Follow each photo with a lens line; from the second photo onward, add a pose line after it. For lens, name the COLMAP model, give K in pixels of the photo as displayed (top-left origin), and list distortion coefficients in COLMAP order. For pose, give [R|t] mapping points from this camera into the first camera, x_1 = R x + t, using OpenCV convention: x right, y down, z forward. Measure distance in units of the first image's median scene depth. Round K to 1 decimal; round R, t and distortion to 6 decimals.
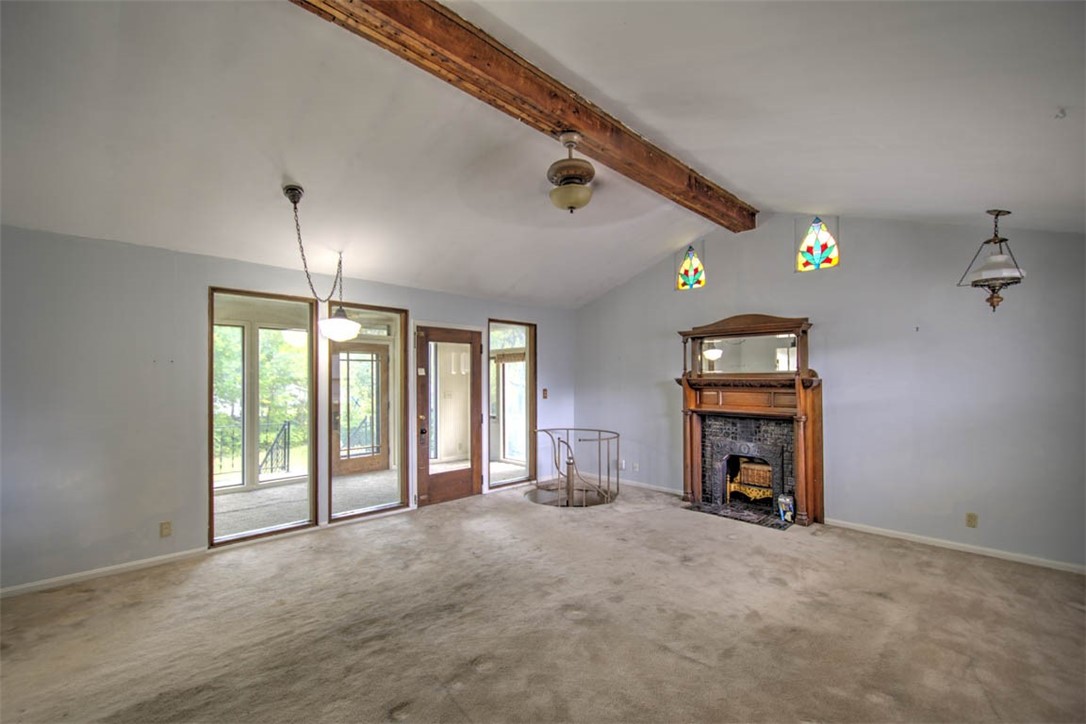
lens RADIAL K [[466.8, 0, 548.6], [0, 466.8, 381.2], [0, 0, 1]] dist [-0.002790, -0.000458]
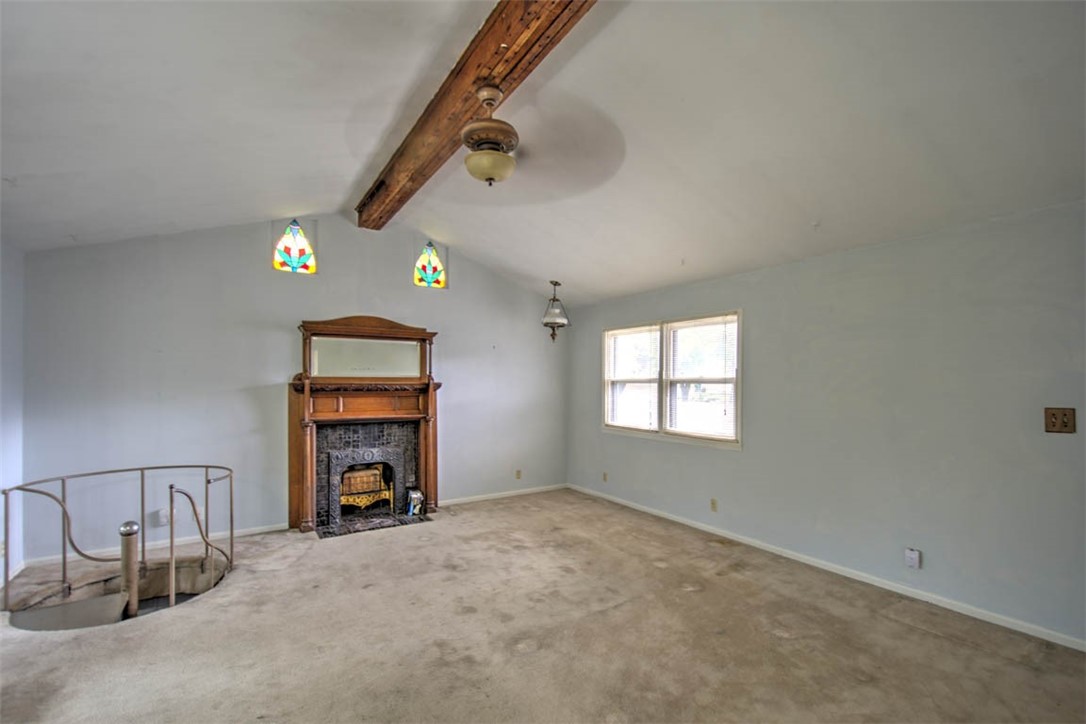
lens RADIAL K [[466.8, 0, 555.2], [0, 466.8, 390.1], [0, 0, 1]] dist [-0.002790, -0.000458]
pose [[0.194612, -0.010383, 0.980825, -0.482447], [0.008054, 0.999927, 0.008987, 0.004701], [-0.980847, 0.006150, 0.194682, 0.470502]]
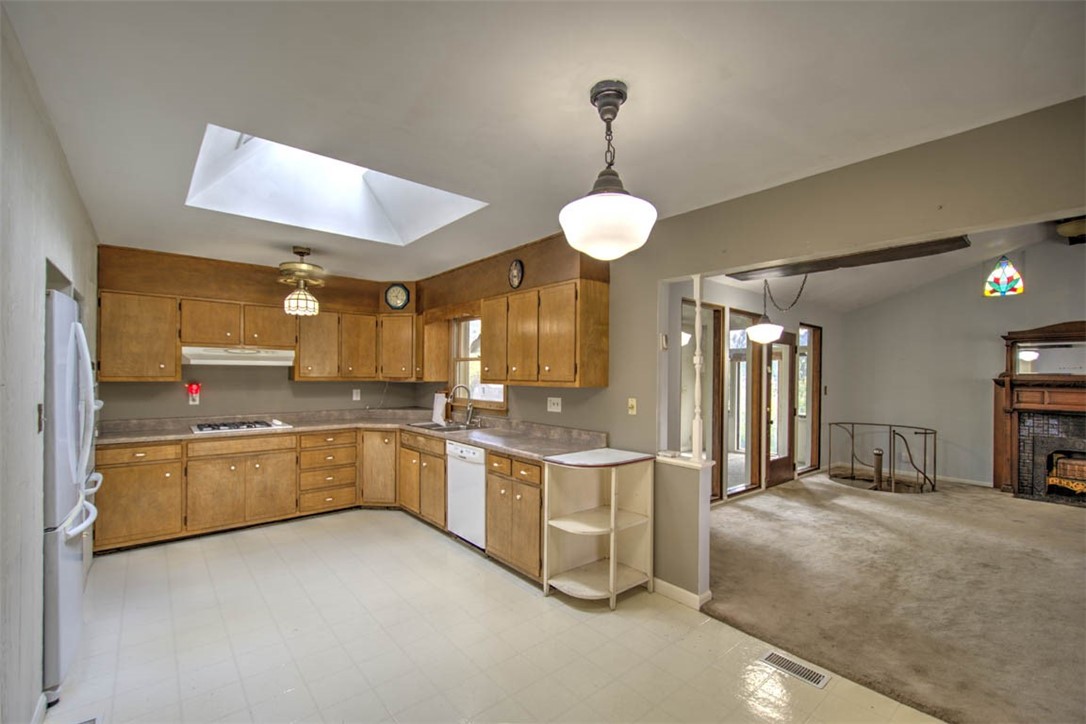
lens RADIAL K [[466.8, 0, 531.0], [0, 466.8, 375.0], [0, 0, 1]] dist [-0.002790, -0.000458]
pose [[0.995671, 0.013297, -0.091989, -0.806476], [-0.013676, 0.999900, -0.003493, 0.005049], [0.091933, 0.004736, 0.995754, -0.201992]]
